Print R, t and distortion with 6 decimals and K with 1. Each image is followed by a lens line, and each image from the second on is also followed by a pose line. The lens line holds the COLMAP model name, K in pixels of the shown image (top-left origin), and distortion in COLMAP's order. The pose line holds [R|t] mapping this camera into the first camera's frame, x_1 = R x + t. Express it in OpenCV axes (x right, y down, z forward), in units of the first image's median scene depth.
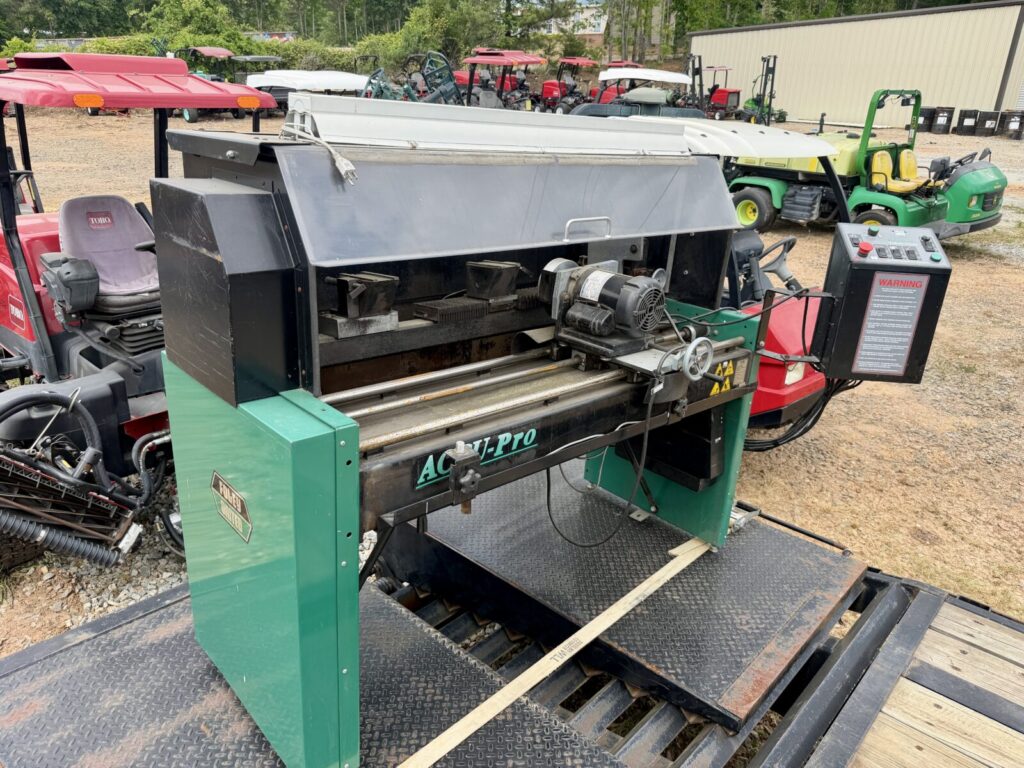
lens RADIAL K [[725.0, 0, 512.0], [0, 725.0, 384.0], [0, 0, 1]] dist [0.002786, -0.007927]
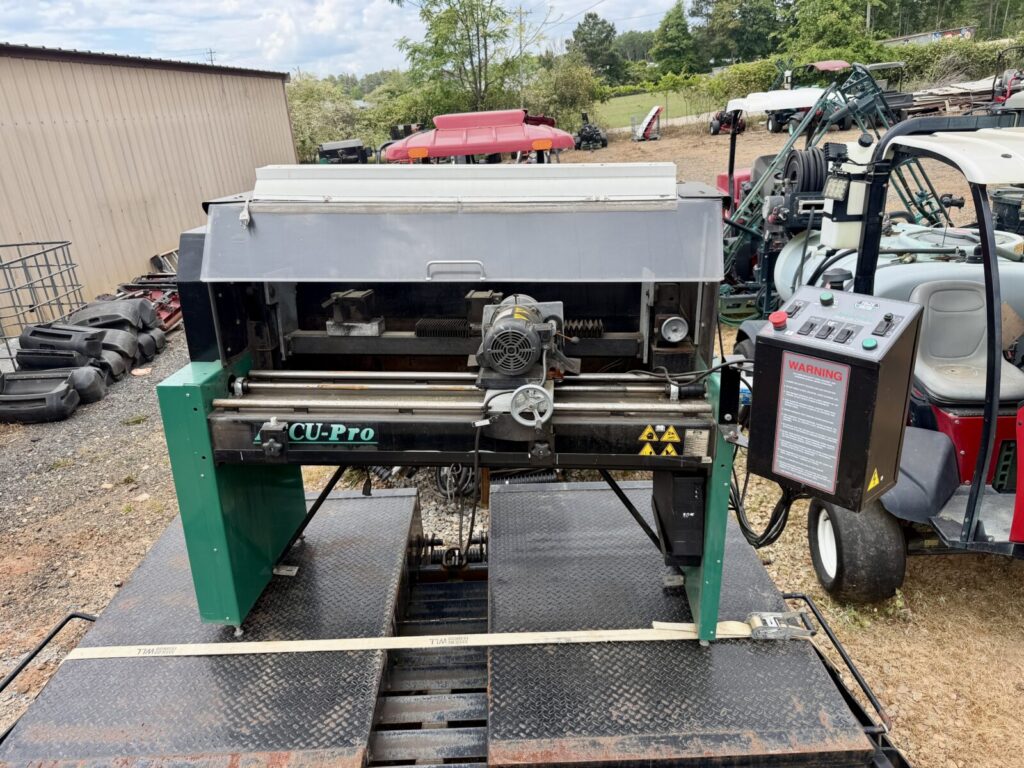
lens RADIAL K [[725.0, 0, 512.0], [0, 725.0, 384.0], [0, 0, 1]] dist [0.002786, -0.007927]
pose [[0.696233, 0.183975, -0.693839, 0.766293], [-0.193072, 0.978973, 0.065842, -0.102992], [0.691363, 0.088120, 0.717114, 0.210024]]
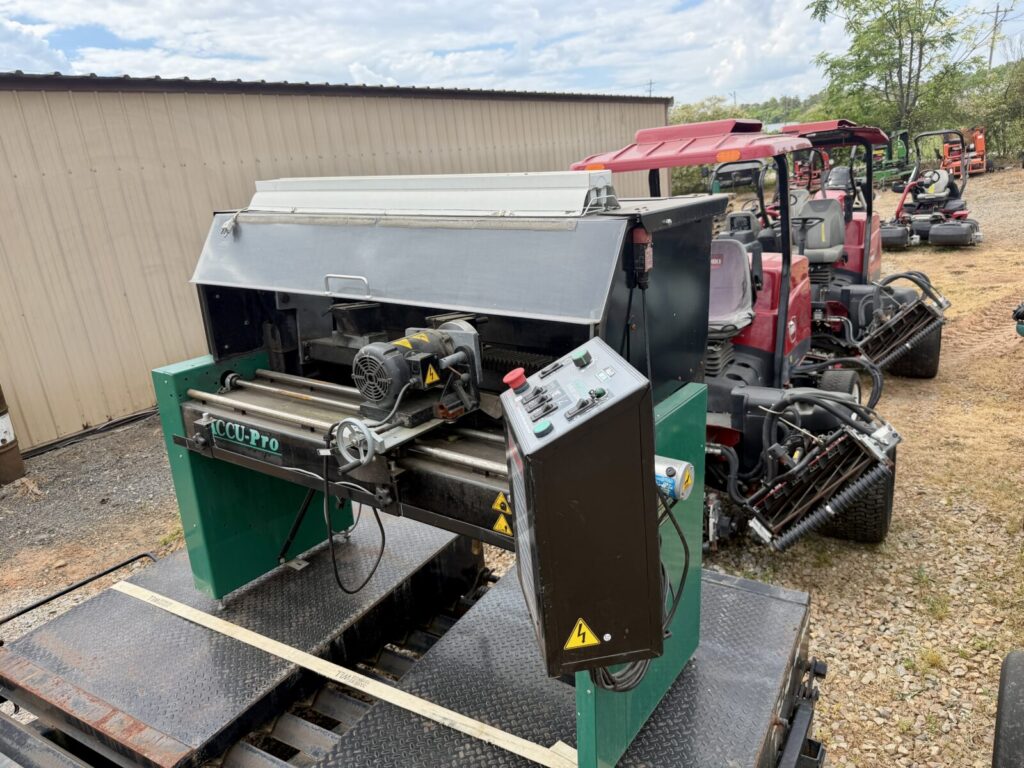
lens RADIAL K [[728.5, 0, 531.5], [0, 728.5, 381.9], [0, 0, 1]] dist [-0.000987, -0.005080]
pose [[0.230688, 0.225214, -0.946605, 0.939329], [-0.276554, 0.947900, 0.158126, -0.253823], [0.932899, 0.225310, 0.280953, 0.770485]]
